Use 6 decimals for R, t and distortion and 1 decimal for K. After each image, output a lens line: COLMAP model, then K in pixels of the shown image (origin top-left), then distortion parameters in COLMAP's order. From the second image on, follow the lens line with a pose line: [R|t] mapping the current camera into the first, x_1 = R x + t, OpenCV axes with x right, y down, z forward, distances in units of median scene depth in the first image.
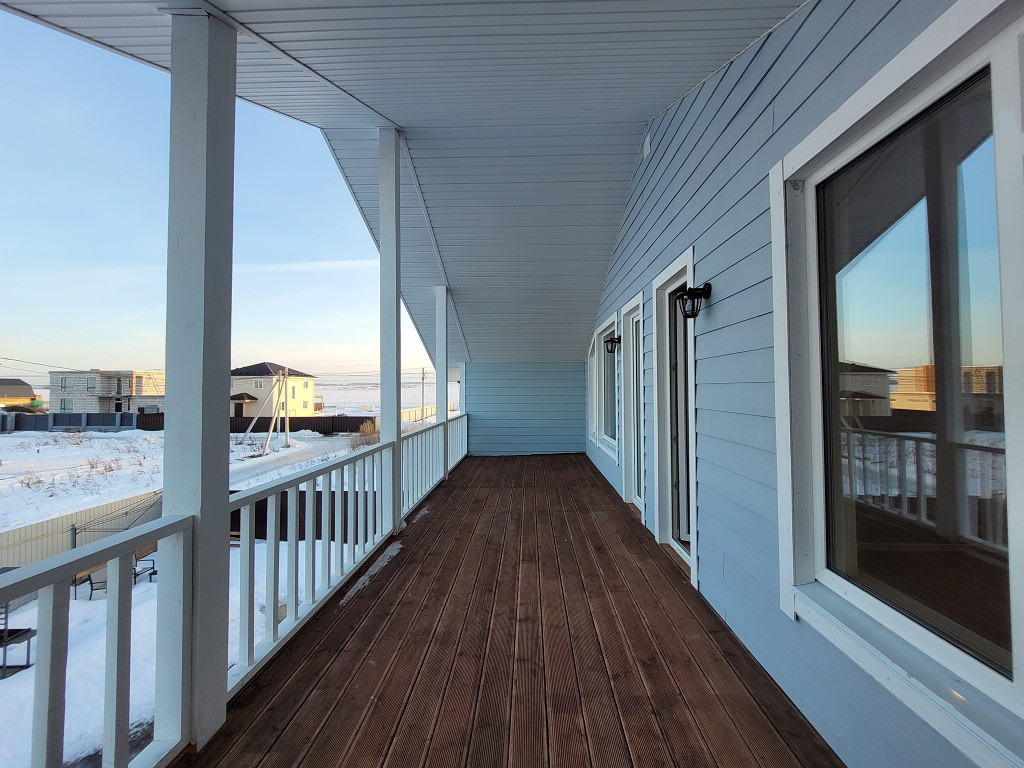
lens RADIAL K [[400.8, 0, 513.1], [0, 400.8, 378.2], [0, 0, 1]] dist [-0.000590, -0.000054]
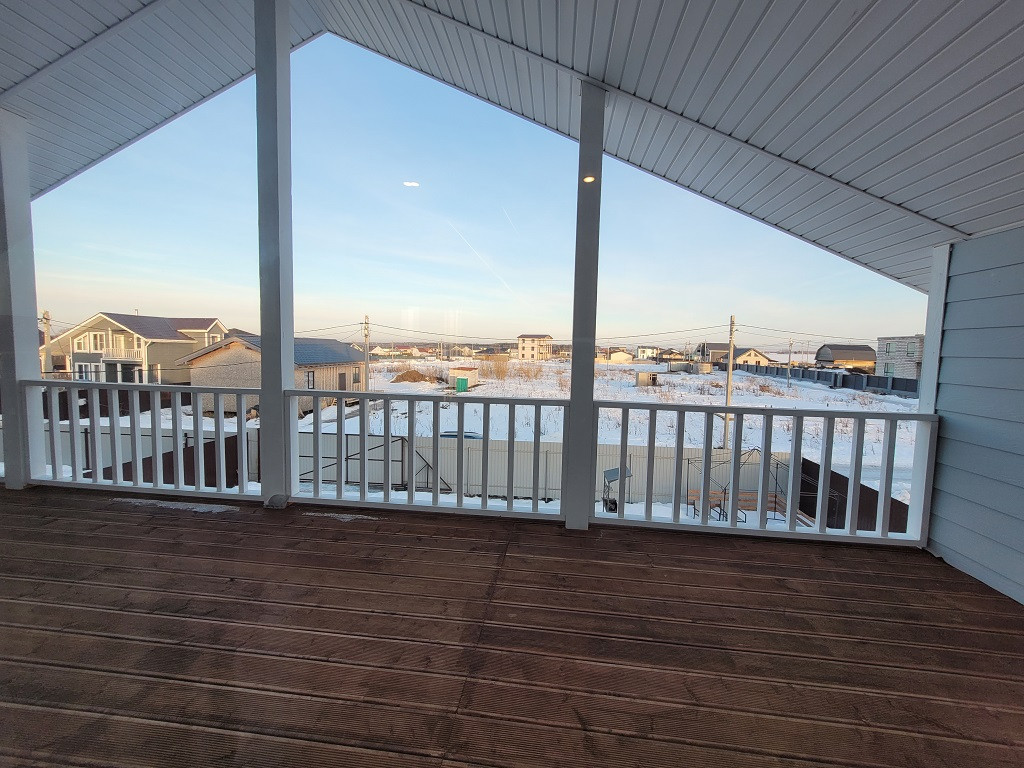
lens RADIAL K [[400.8, 0, 513.1], [0, 400.8, 378.2], [0, 0, 1]] dist [-0.000590, -0.000054]
pose [[-0.074585, 0.072799, -0.994554, 0.061281], [0.009589, 0.997338, 0.072283, 0.012133], [0.997169, -0.004146, -0.075084, 0.216491]]
